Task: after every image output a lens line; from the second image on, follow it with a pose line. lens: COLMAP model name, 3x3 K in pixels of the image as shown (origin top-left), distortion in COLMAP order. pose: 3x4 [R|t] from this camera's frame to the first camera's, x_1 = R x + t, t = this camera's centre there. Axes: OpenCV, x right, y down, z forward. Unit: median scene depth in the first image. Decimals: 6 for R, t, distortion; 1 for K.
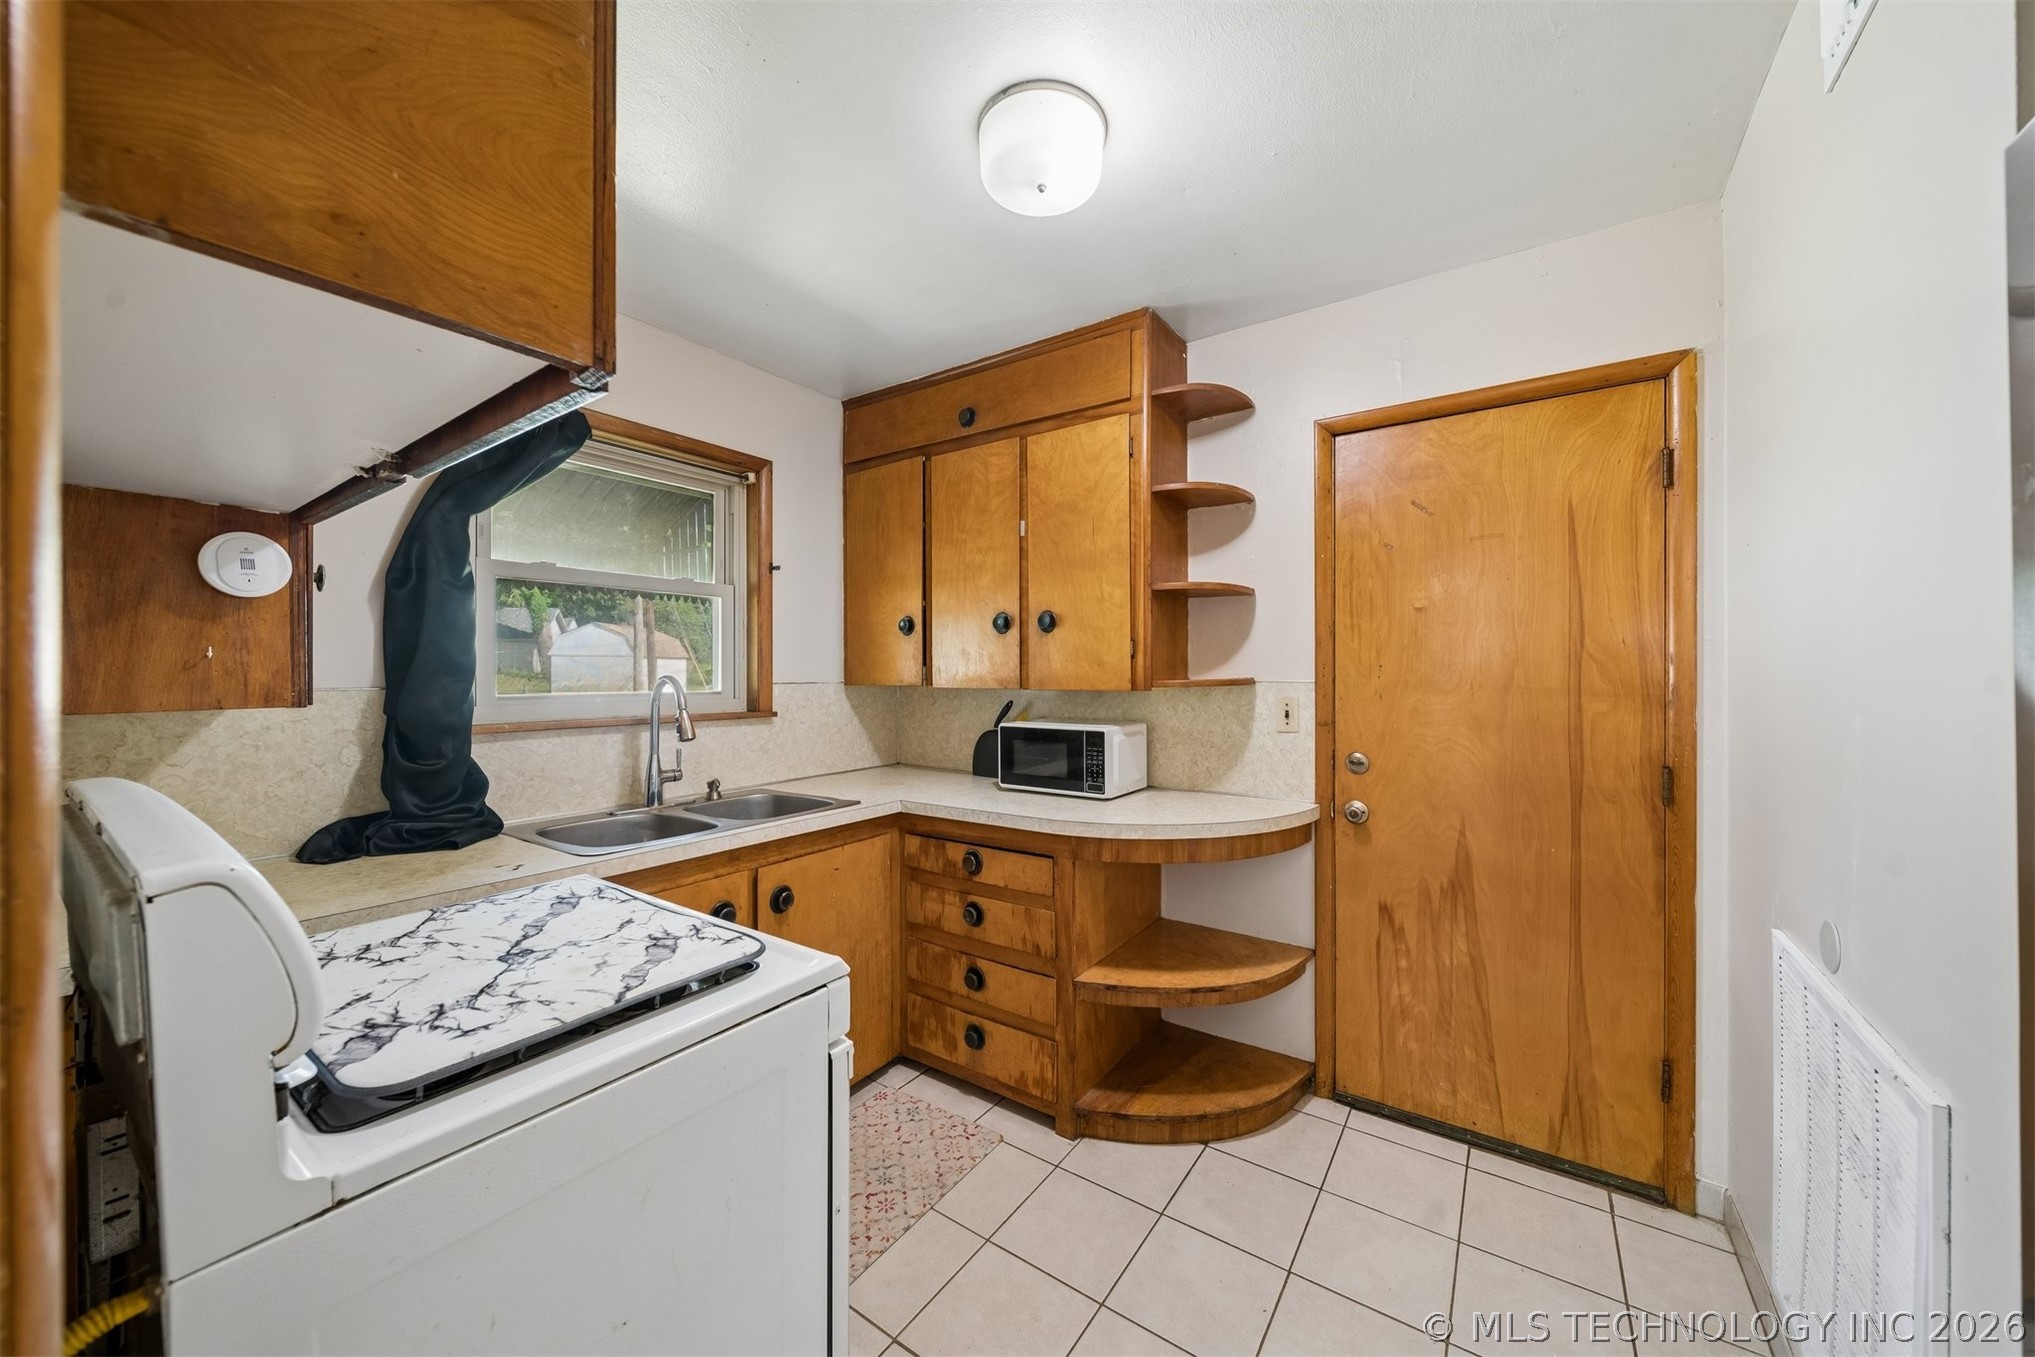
lens RADIAL K [[725.0, 0, 1018.0], [0, 725.0, 672.7], [0, 0, 1]] dist [-0.000678, 0.000137]
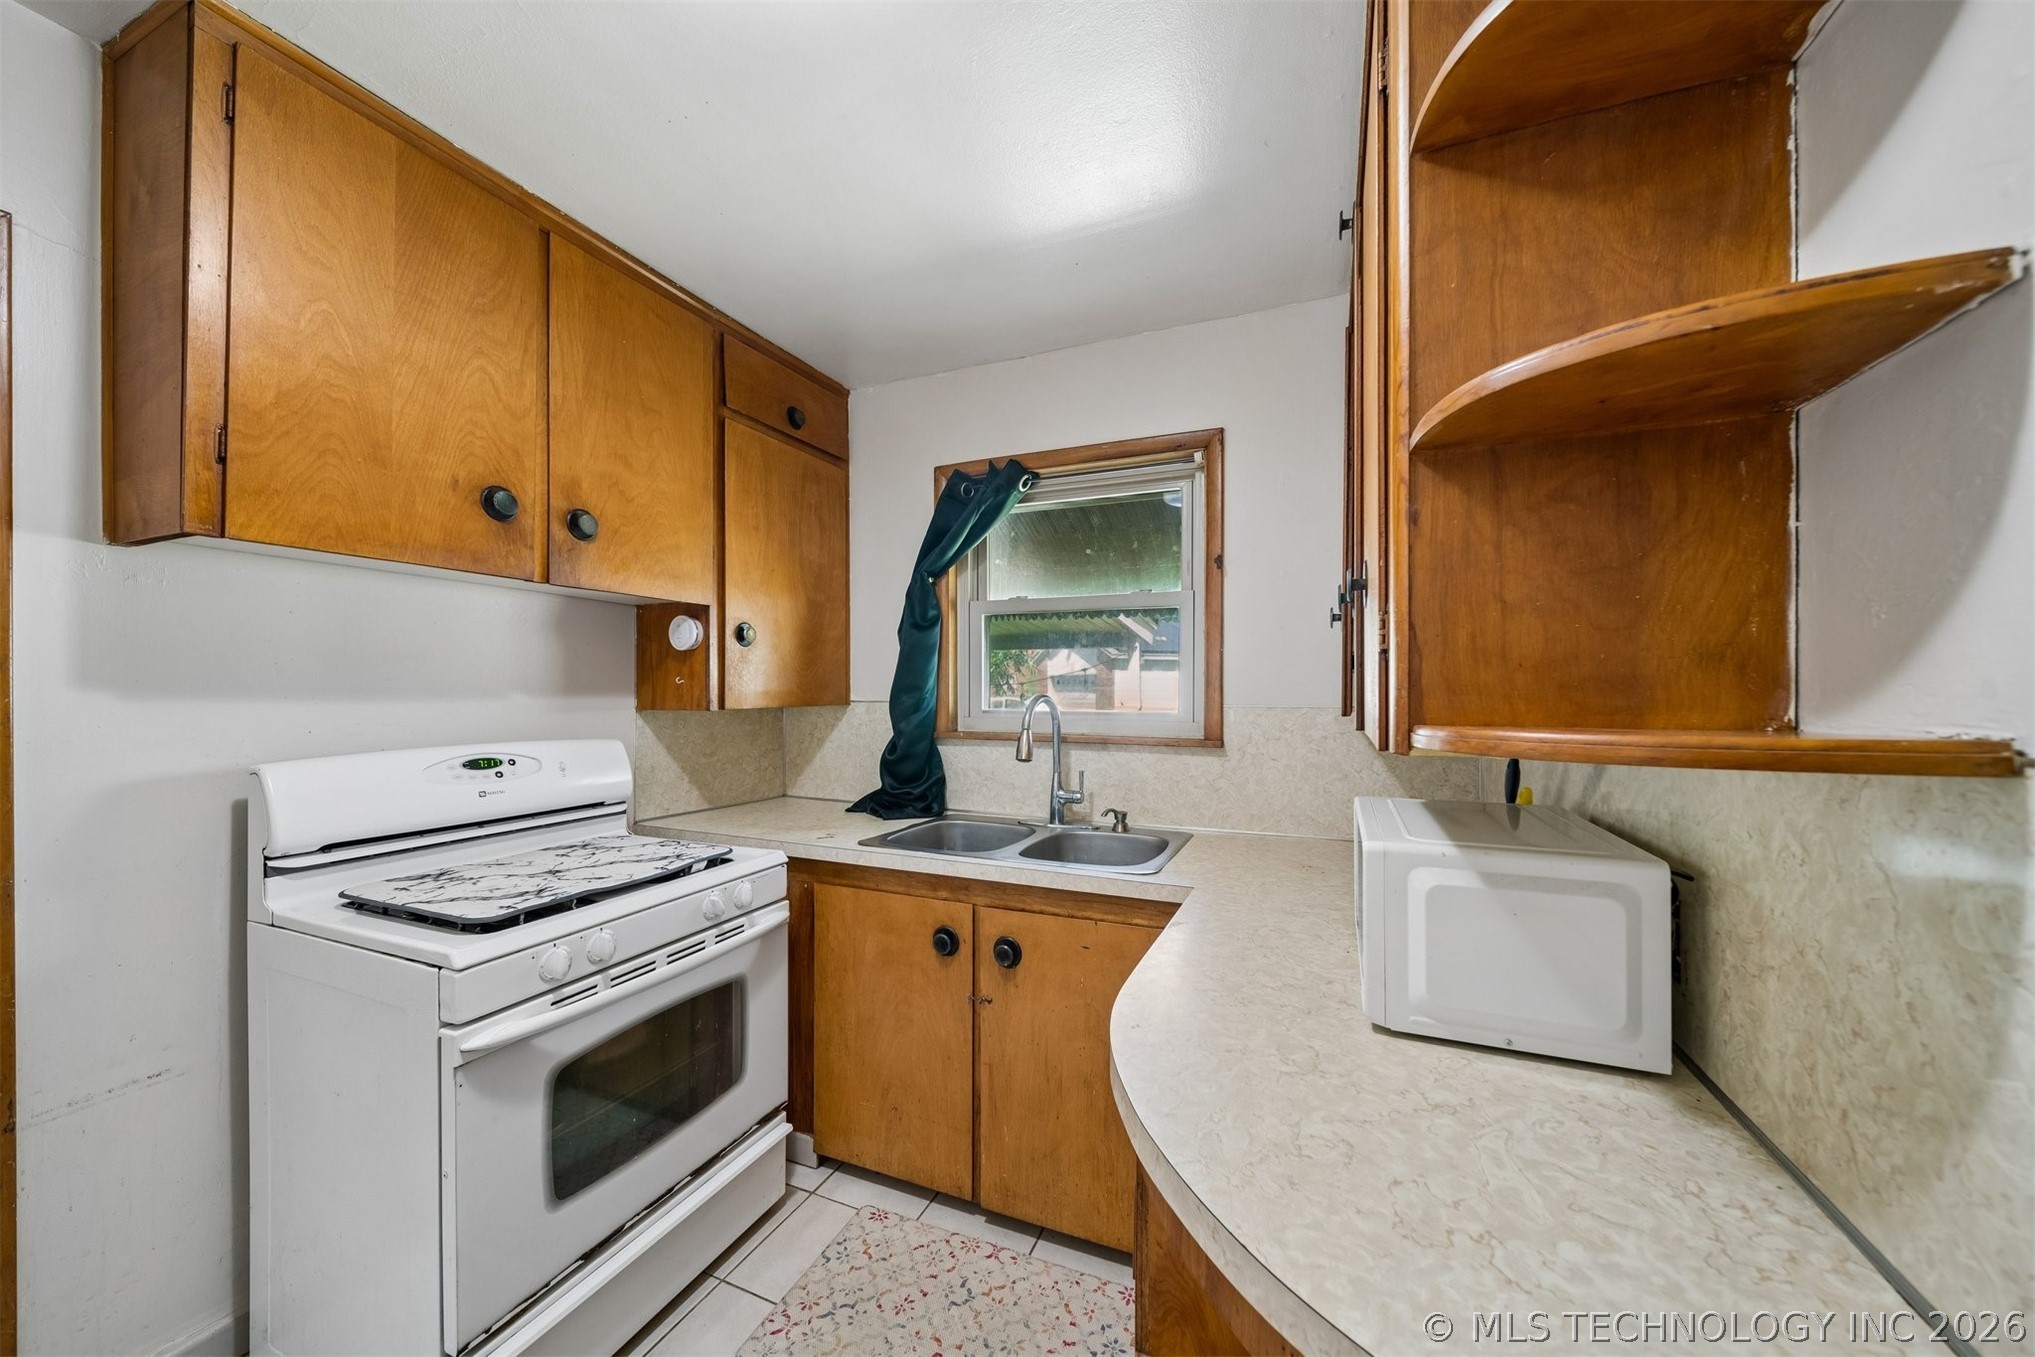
lens RADIAL K [[725.0, 0, 1019.5], [0, 725.0, 689.9], [0, 0, 1]] dist [-0.000678, 0.000137]
pose [[0.214189, -0.003130, -0.976787, 0.460558], [-0.007692, 0.999958, -0.004891, 0.003321], [0.976762, 0.008561, 0.214156, 0.721965]]
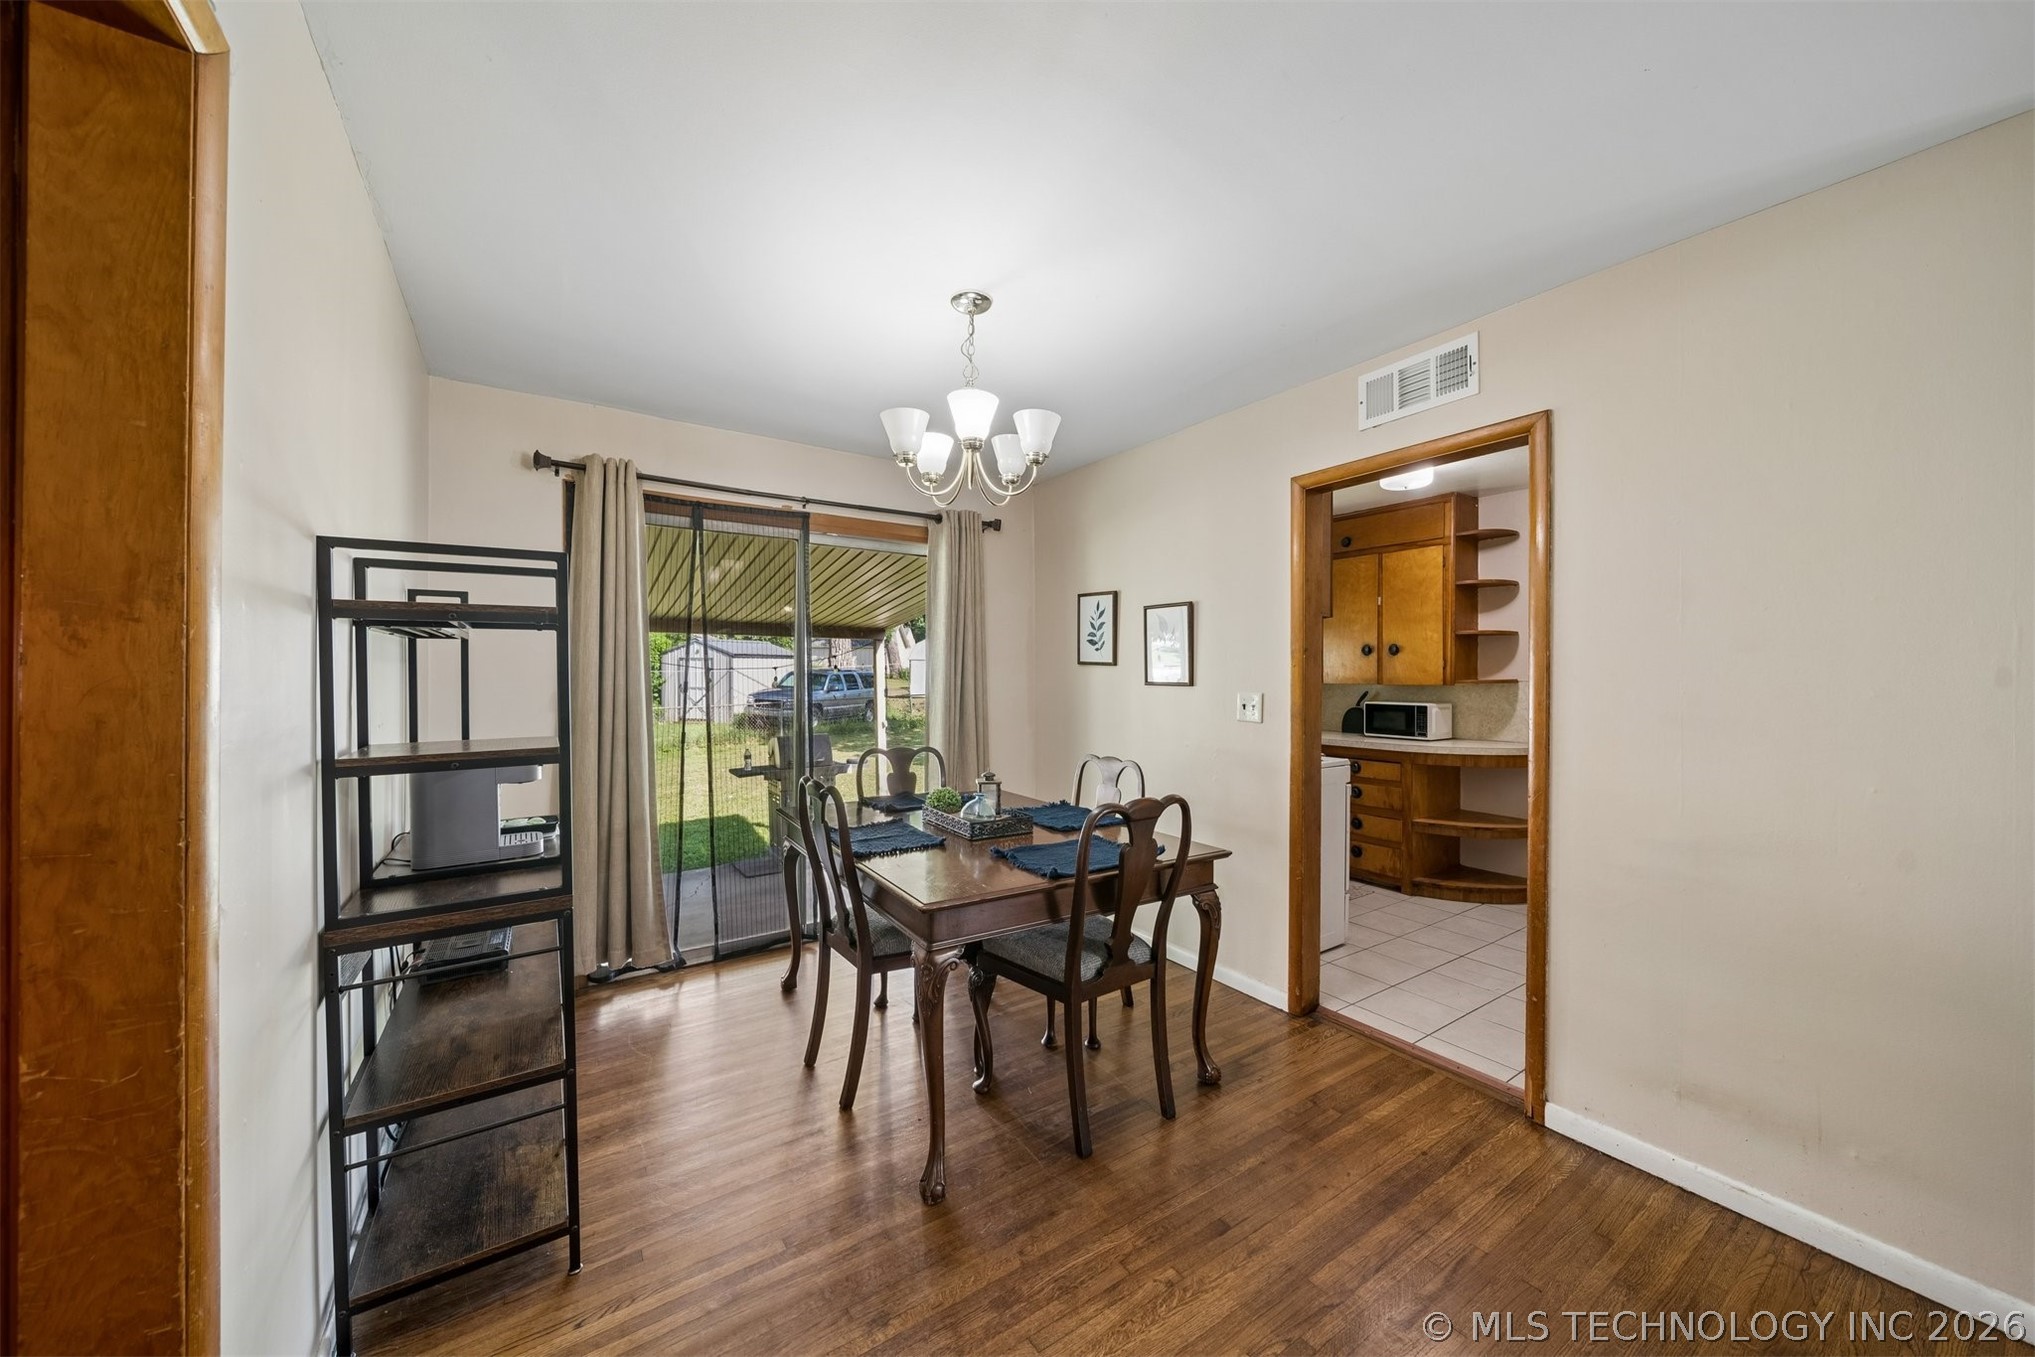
lens RADIAL K [[725.0, 0, 1021.3], [0, 725.0, 673.5], [0, 0, 1]] dist [-0.000678, 0.000137]
pose [[0.936194, 0.006872, -0.351416, -0.221035], [-0.006058, 0.999976, 0.003416, -0.006996], [0.351431, -0.001069, 0.936213, -1.223519]]
